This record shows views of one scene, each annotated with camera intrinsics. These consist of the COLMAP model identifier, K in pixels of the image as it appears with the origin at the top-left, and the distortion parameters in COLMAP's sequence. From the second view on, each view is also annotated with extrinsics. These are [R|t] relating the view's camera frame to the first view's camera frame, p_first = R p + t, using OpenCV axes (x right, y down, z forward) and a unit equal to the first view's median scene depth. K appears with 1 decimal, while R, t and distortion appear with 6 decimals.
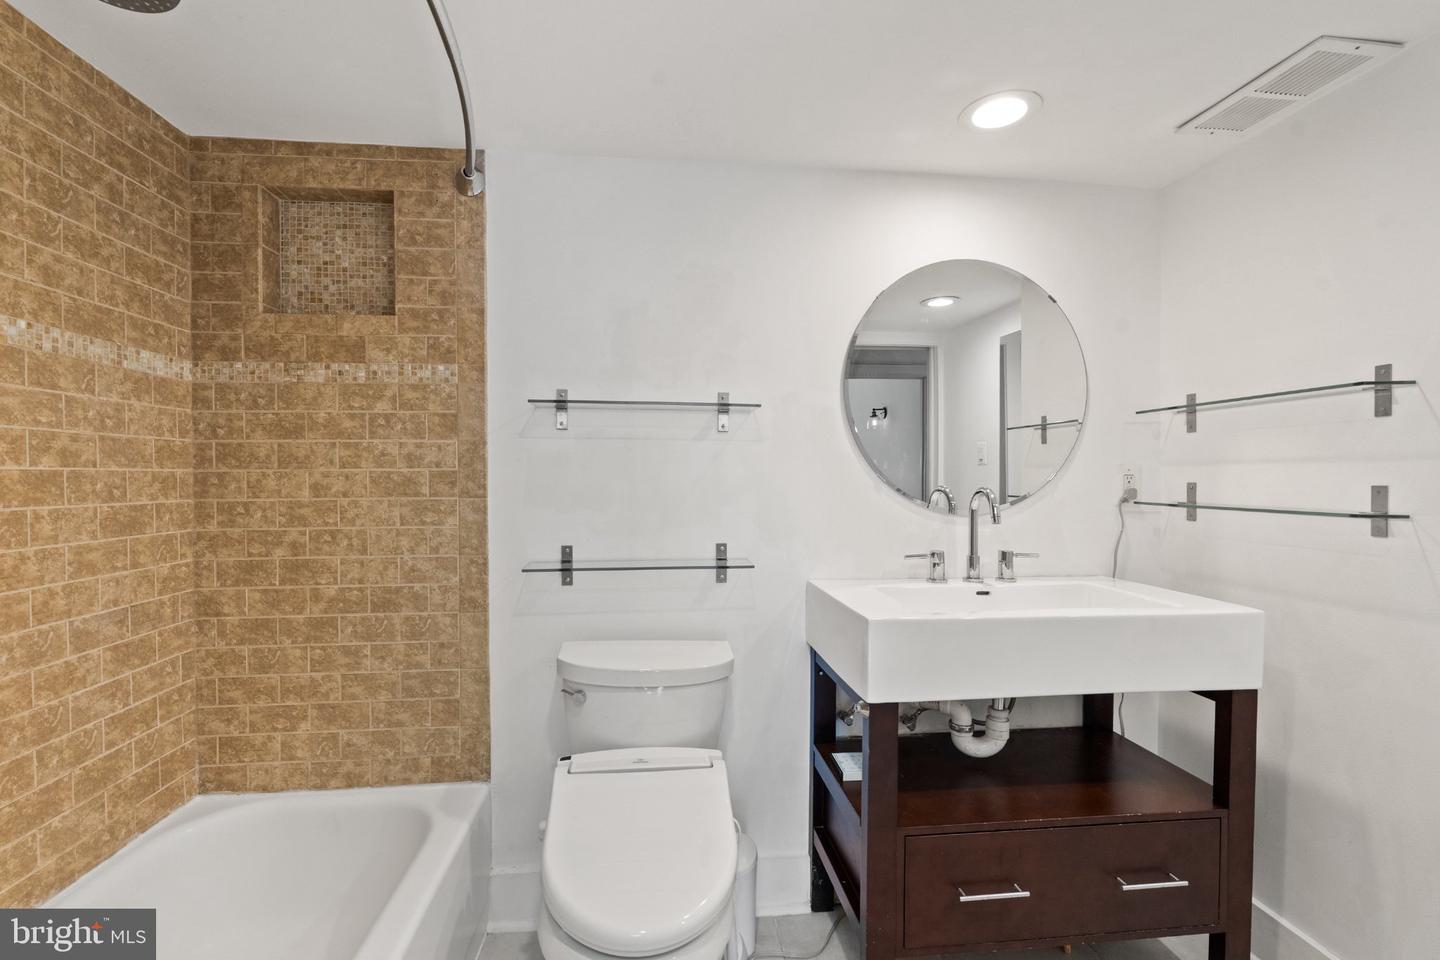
lens RADIAL K [[630.8, 0, 717.4], [0, 630.8, 483.5], [0, 0, 1]] dist [-0.004112, -0.000189]
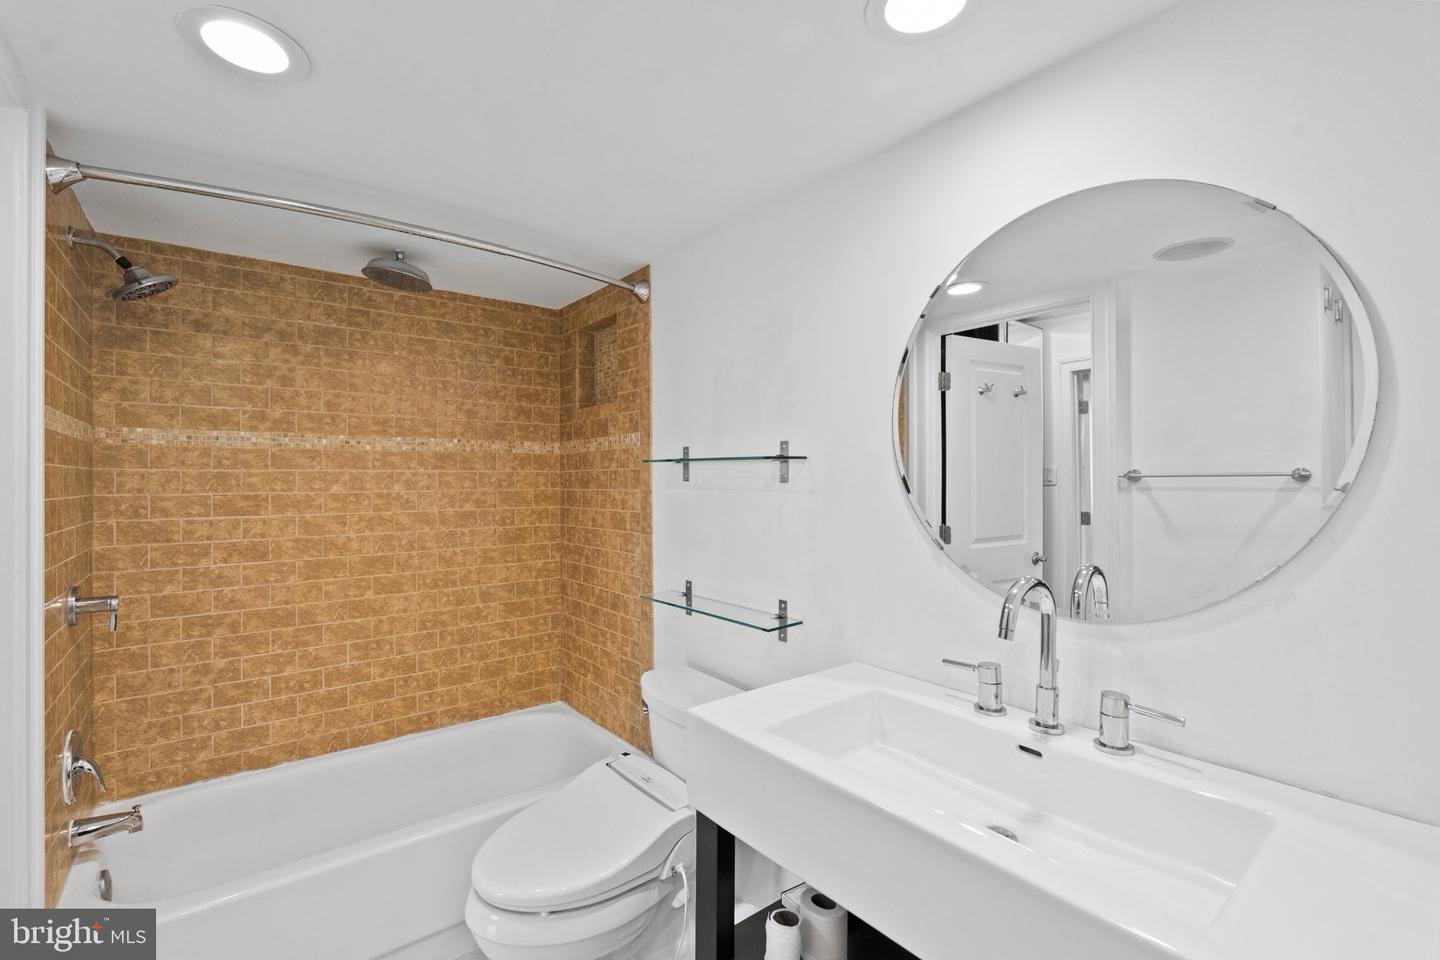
lens RADIAL K [[638.8, 0, 712.8], [0, 638.8, 479.1], [0, 0, 1]] dist [-0.002062, -0.000224]
pose [[0.529481, -0.000669, -0.848321, 0.829429], [-0.006598, 0.999966, -0.004907, -0.088362], [0.848296, 0.008195, 0.529459, 0.436463]]
